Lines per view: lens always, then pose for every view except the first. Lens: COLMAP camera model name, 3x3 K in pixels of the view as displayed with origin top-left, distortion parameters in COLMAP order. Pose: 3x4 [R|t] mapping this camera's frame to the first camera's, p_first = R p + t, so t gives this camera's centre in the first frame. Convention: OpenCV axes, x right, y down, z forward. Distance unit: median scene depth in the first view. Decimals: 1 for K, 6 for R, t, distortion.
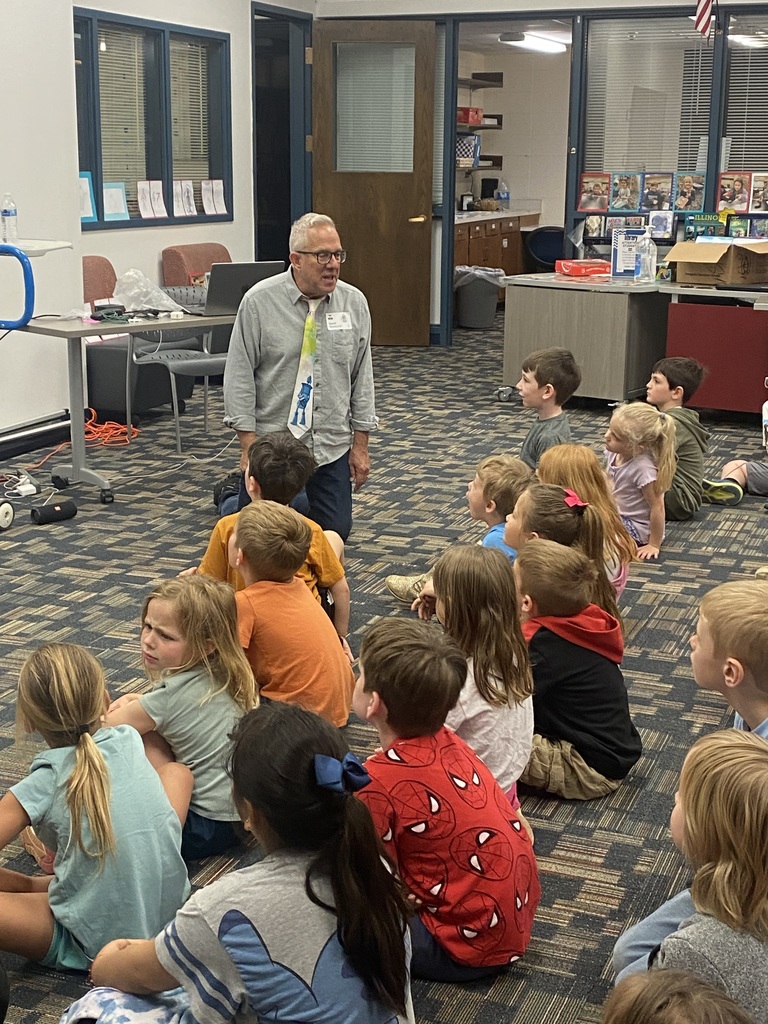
lens RADIAL K [[1496.2, 0, 372.7], [0, 1496.2, 472.7], [0, 0, 1]] dist [0.180704, 0.000000]
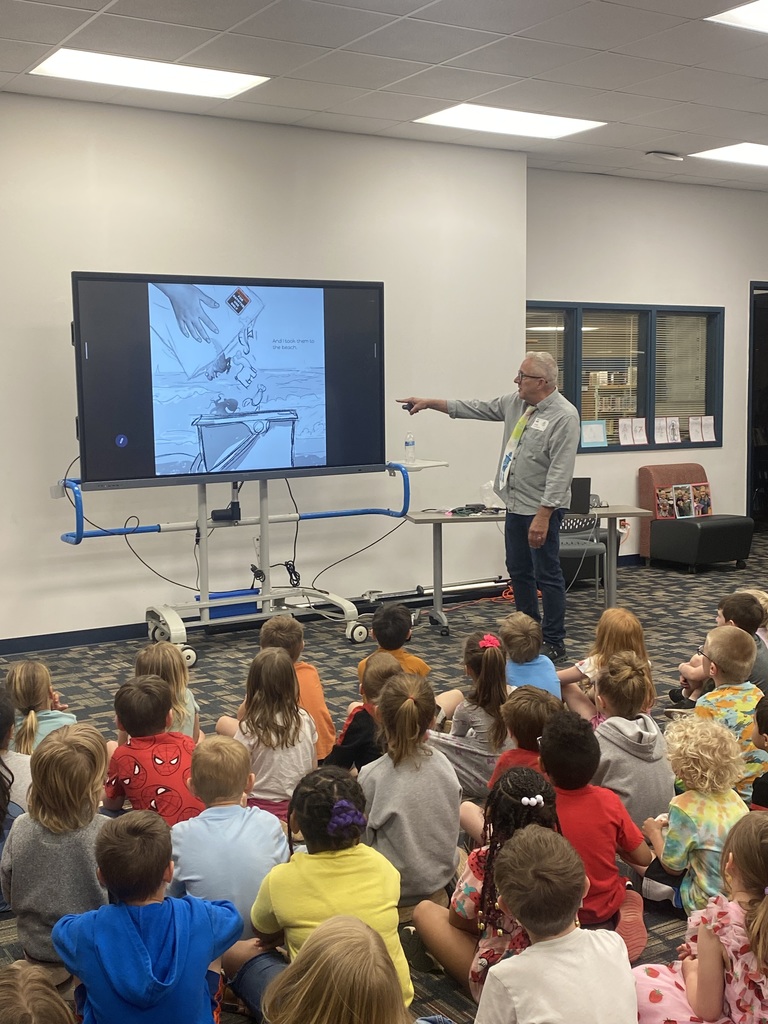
lens RADIAL K [[1225.9, 0, 388.3], [0, 1225.9, 513.0], [0, 0, 1]] dist [0.123984, 0.000000]
pose [[0.816759, 0.042062, -0.575444, 0.313174], [-0.102824, 0.991985, -0.073434, -0.003306], [0.567743, 0.119147, 0.814538, -0.022738]]
